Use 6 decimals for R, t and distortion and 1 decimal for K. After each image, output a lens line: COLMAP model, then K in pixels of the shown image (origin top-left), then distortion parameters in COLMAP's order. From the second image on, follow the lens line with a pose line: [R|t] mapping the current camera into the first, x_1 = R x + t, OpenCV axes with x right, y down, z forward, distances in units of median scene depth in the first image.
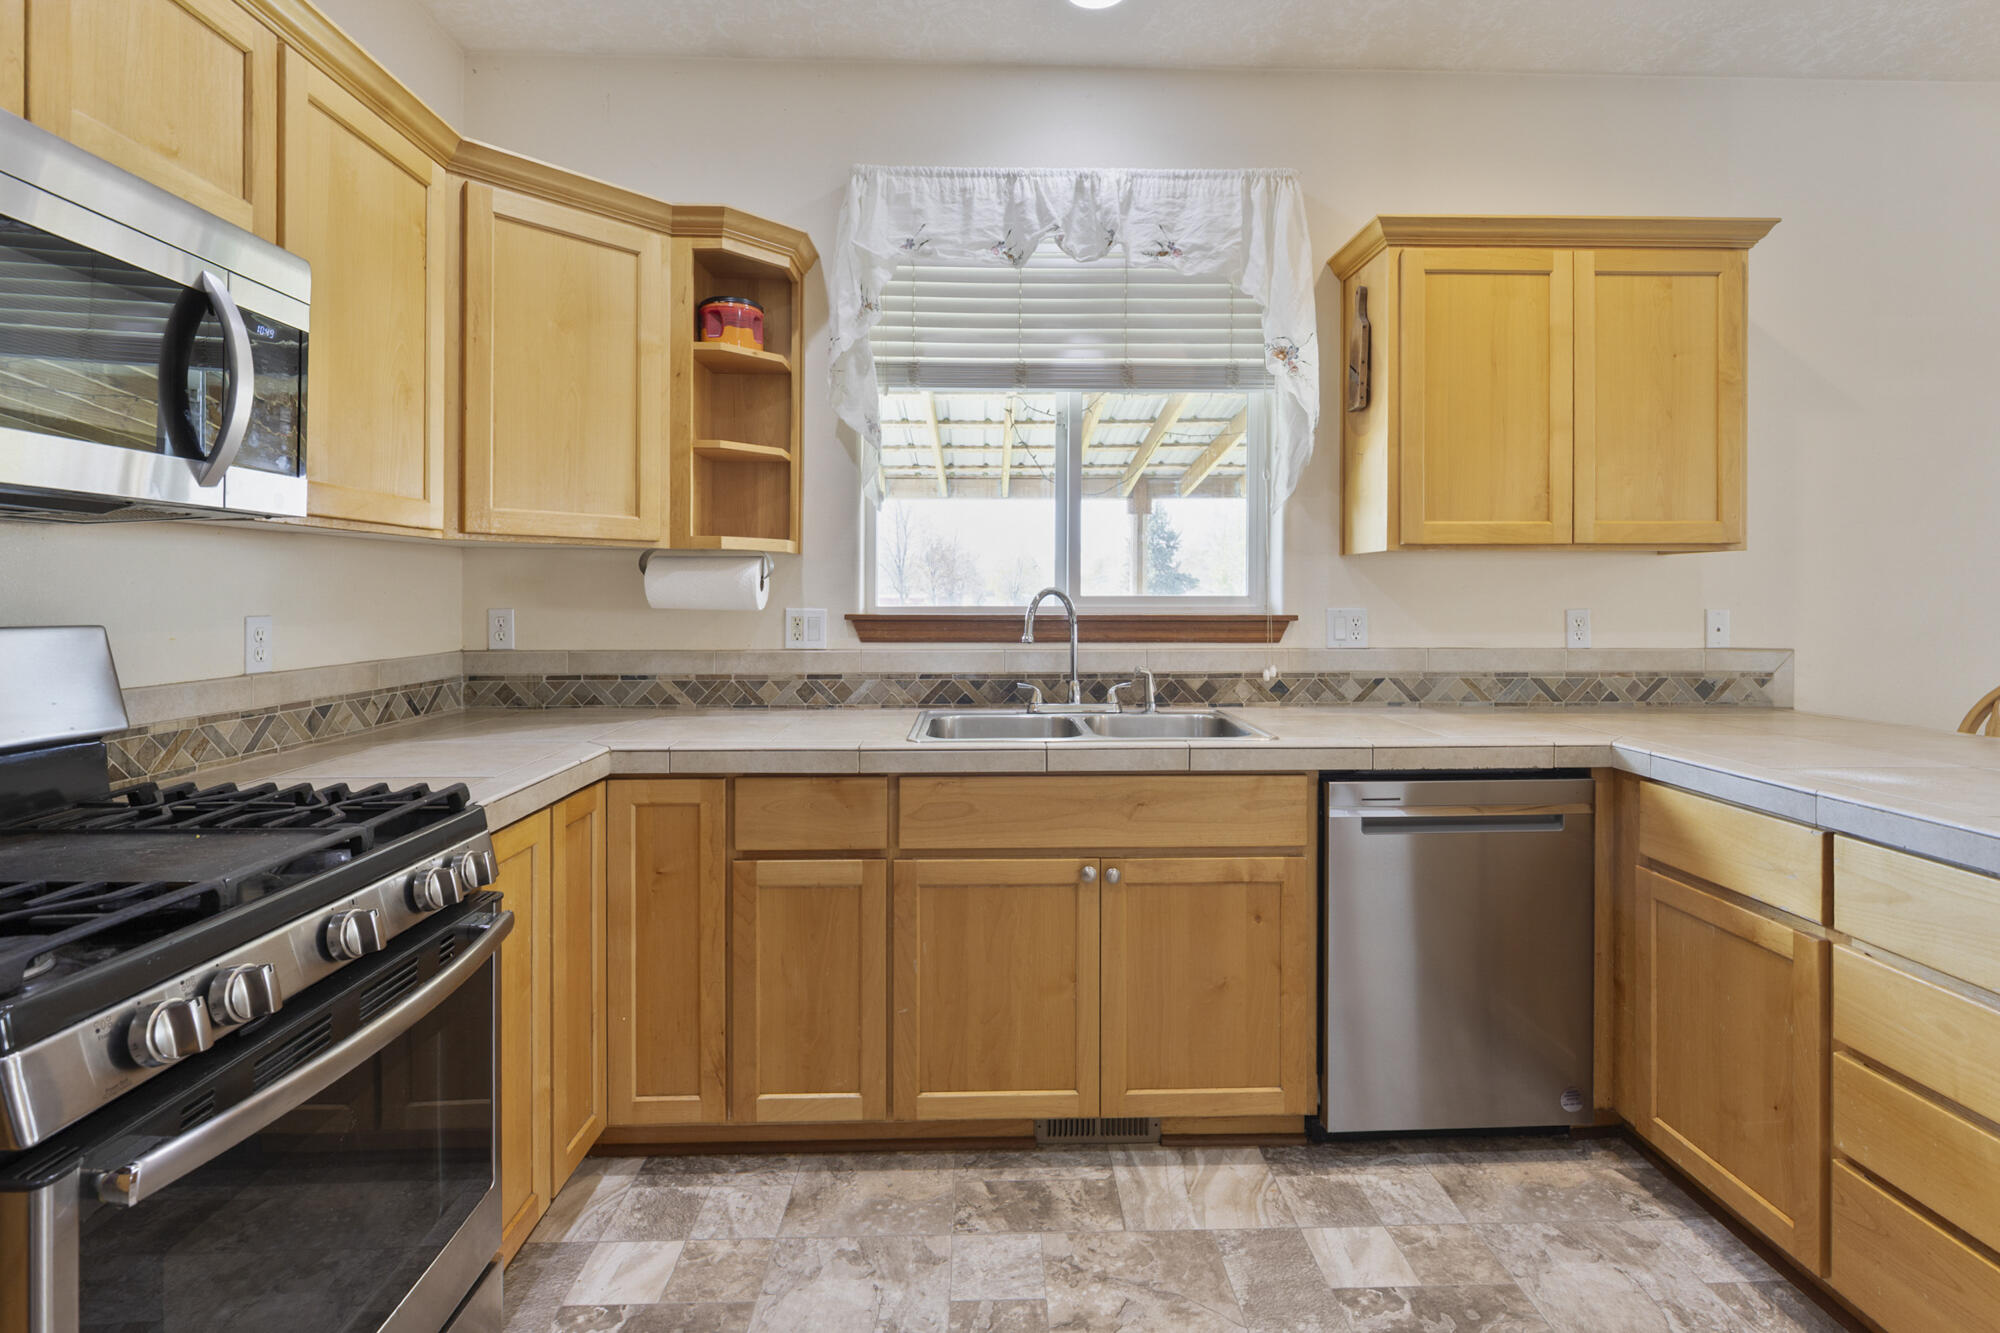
lens RADIAL K [[979.9, 0, 1015.6], [0, 979.9, 599.3], [0, 0, 1]] dist [0.000960, -0.000278]
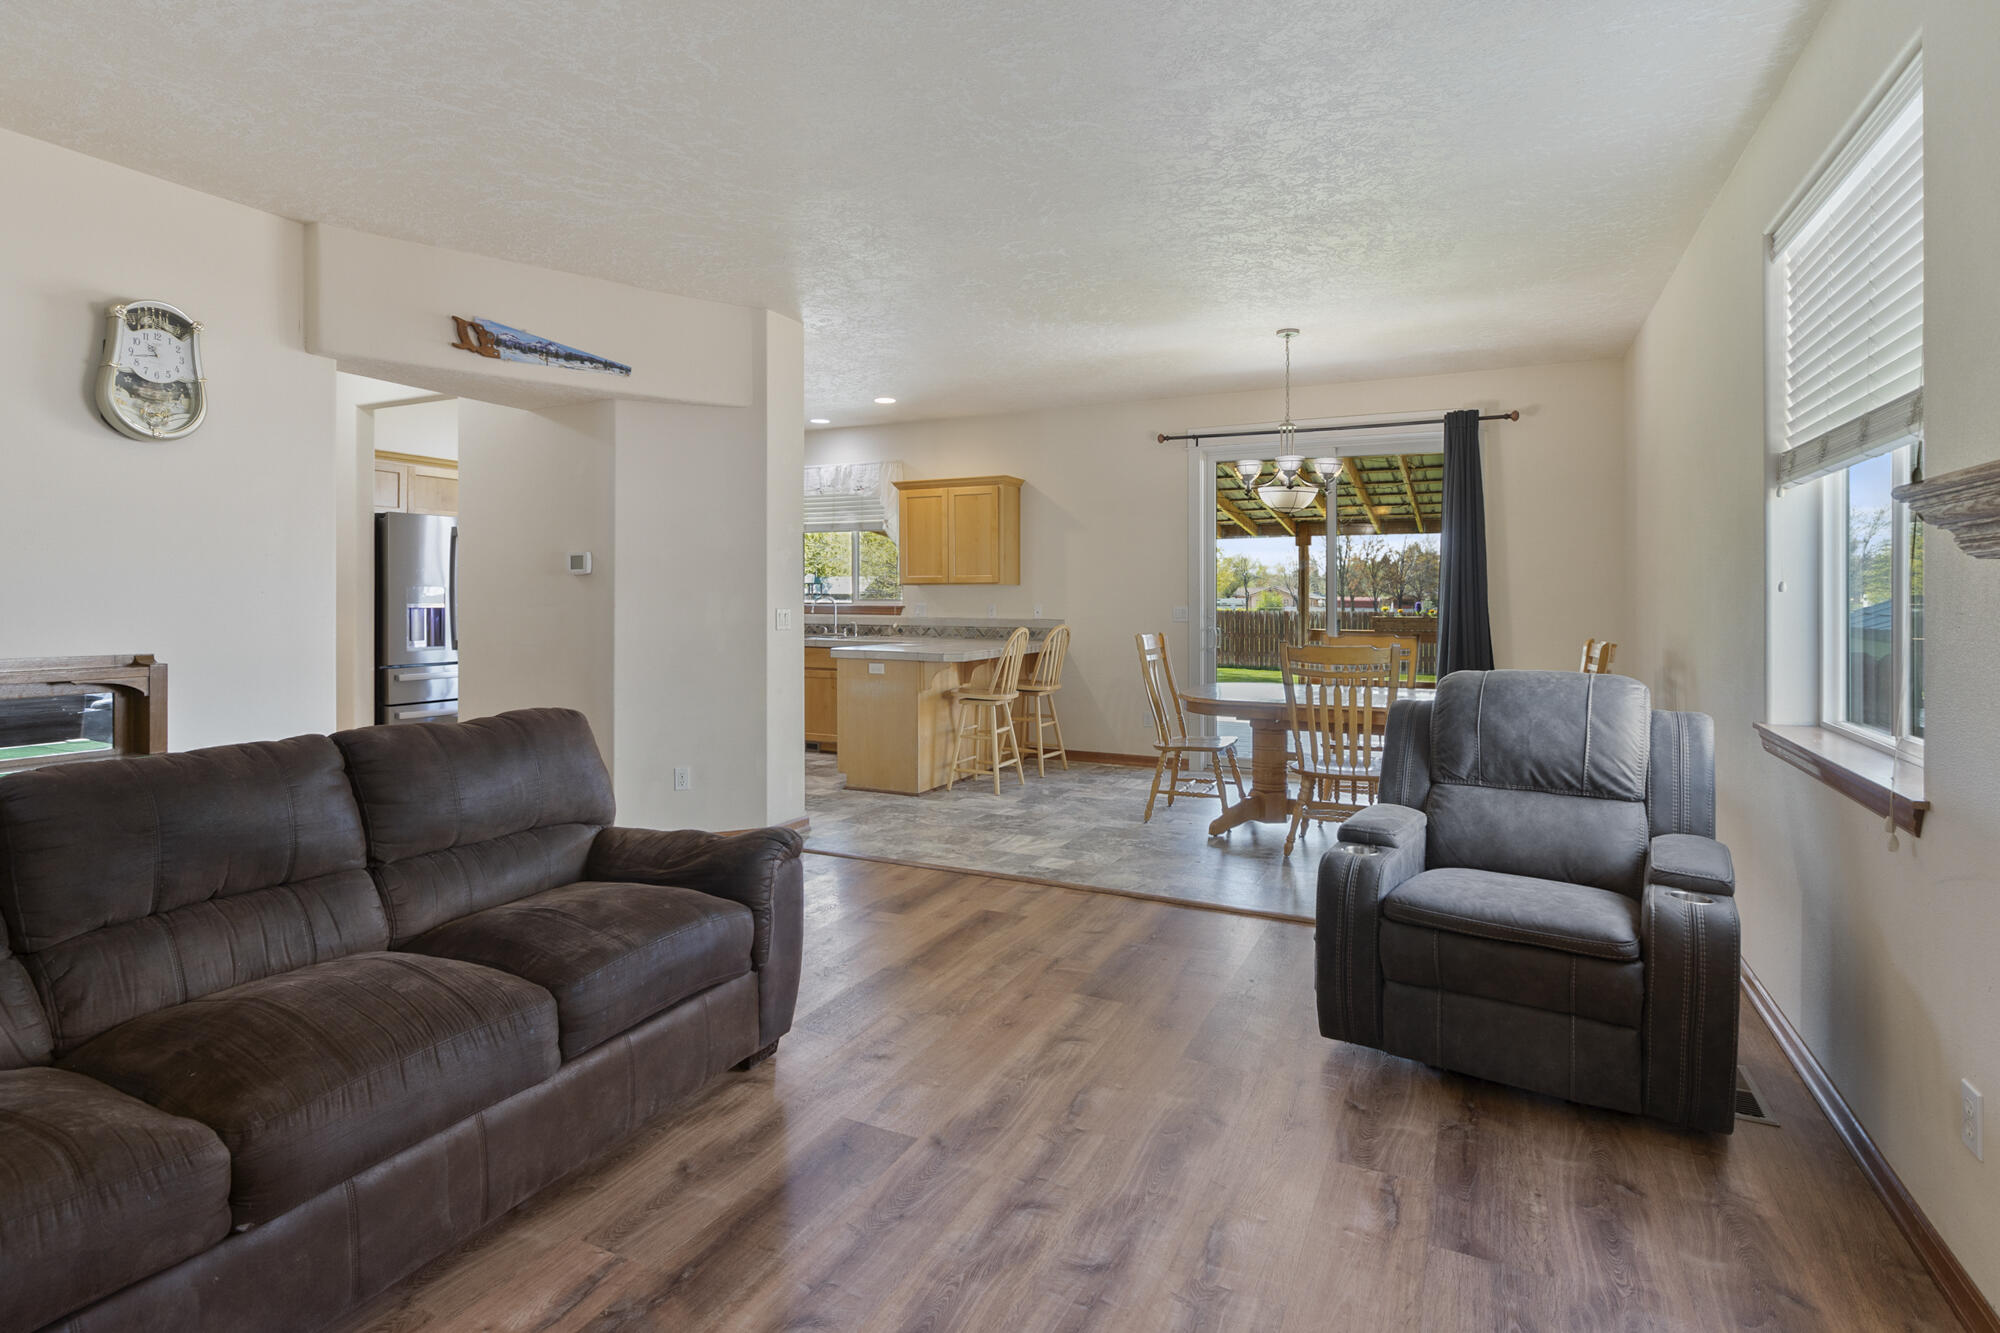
lens RADIAL K [[979.9, 0, 1015.6], [0, 979.9, 599.3], [0, 0, 1]] dist [0.000960, -0.000278]
pose [[0.887681, 0.000987, -0.460458, 2.067750], [-0.002114, 0.999996, -0.001930, 0.001064], [0.460454, 0.002687, 0.887679, -1.566585]]
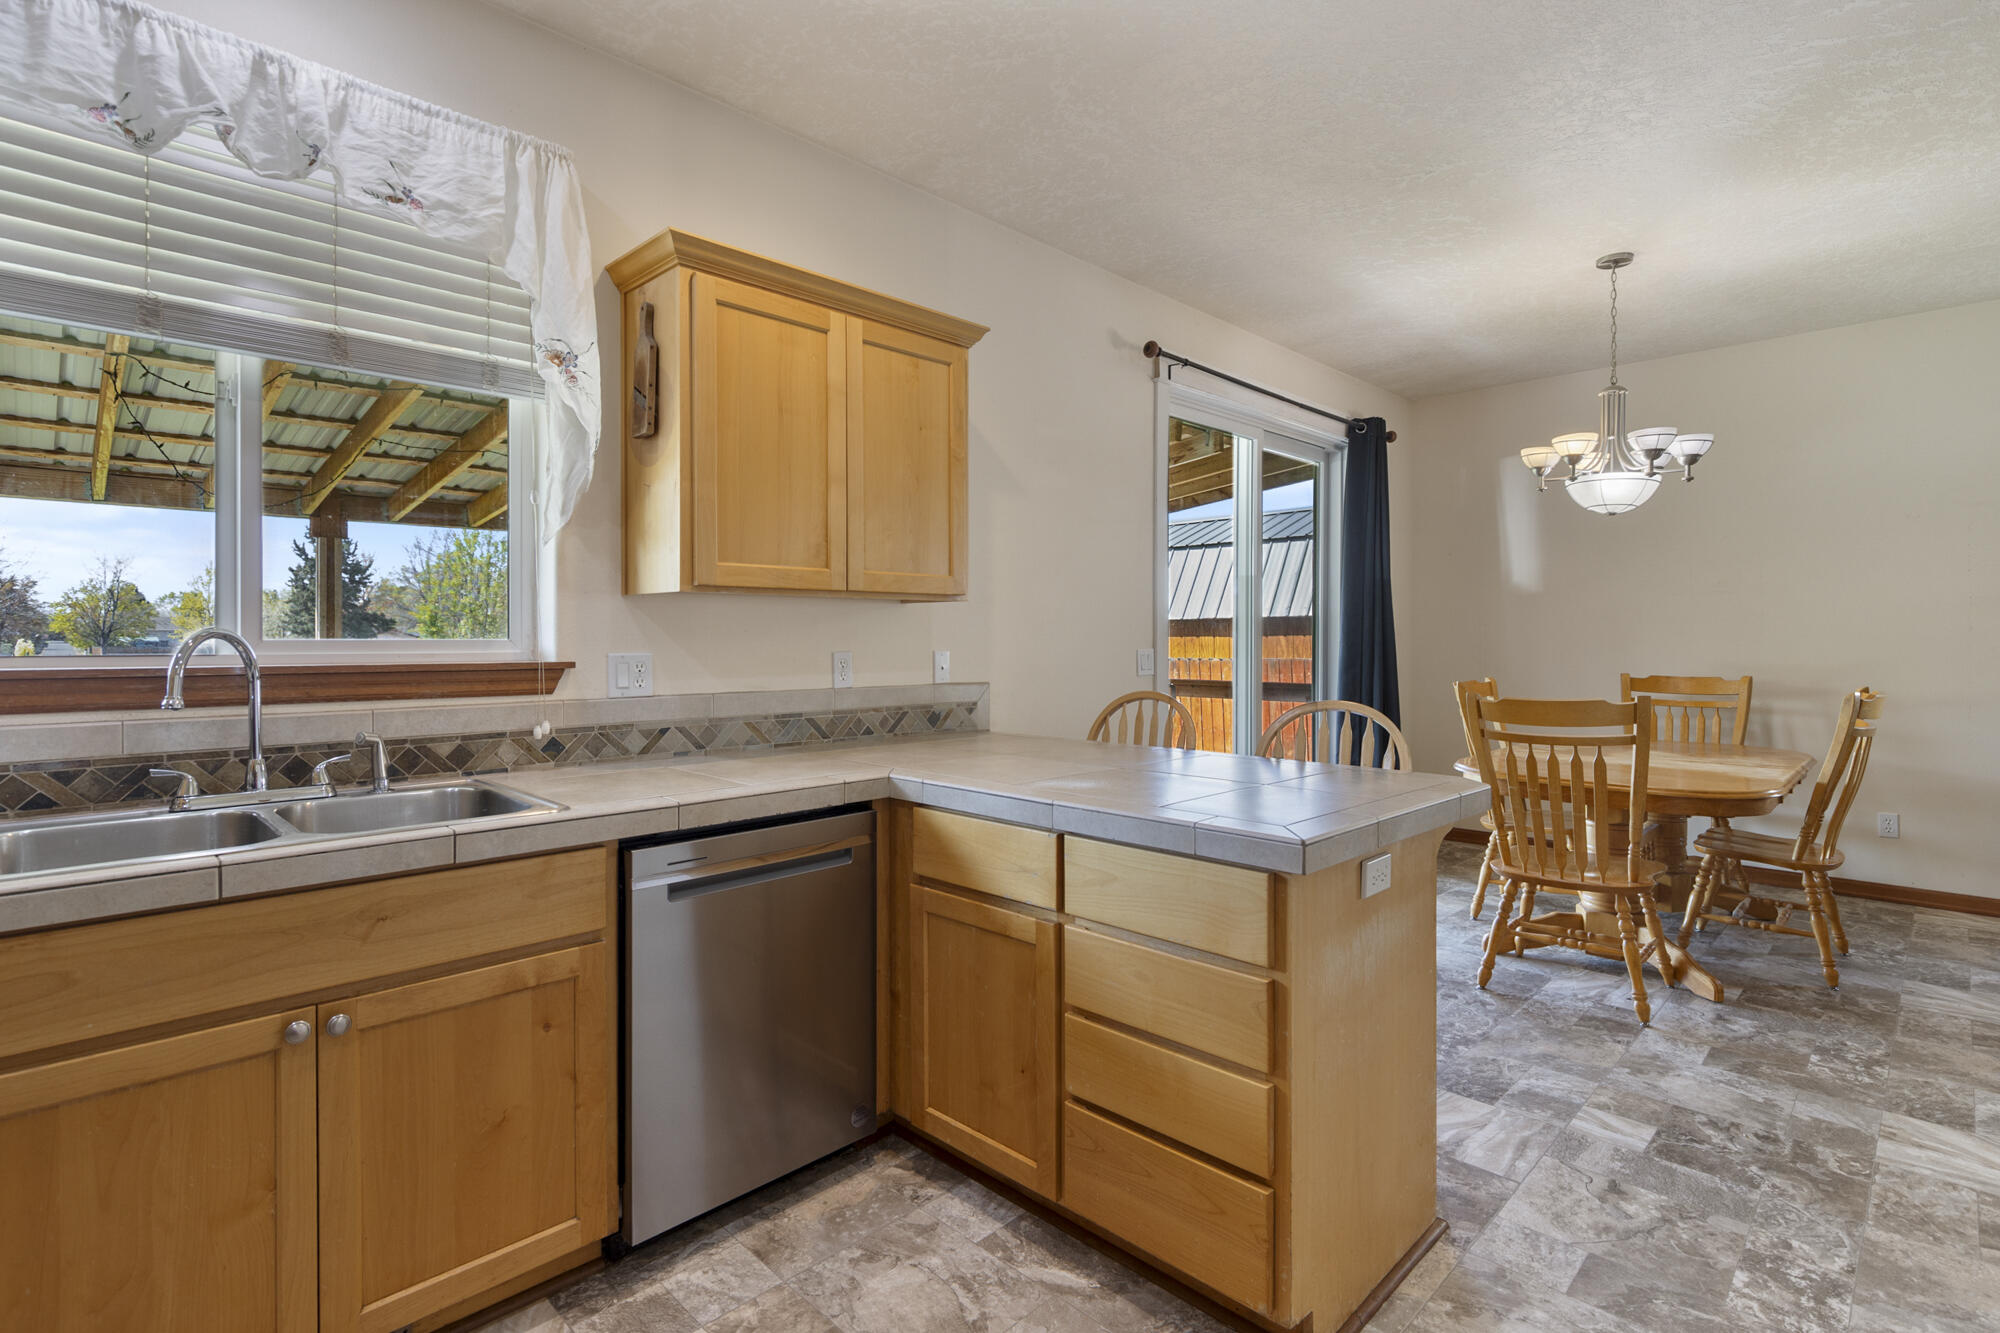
lens RADIAL K [[959.4, 0, 1001.7], [0, 959.4, 647.4], [0, 0, 1]] dist [0.000423, 0.000932]
pose [[0.729475, -0.006651, 0.683975, -0.022235], [0.003464, 0.999976, 0.006030, -0.000580], [-0.683998, -0.002030, 0.729481, 0.117171]]
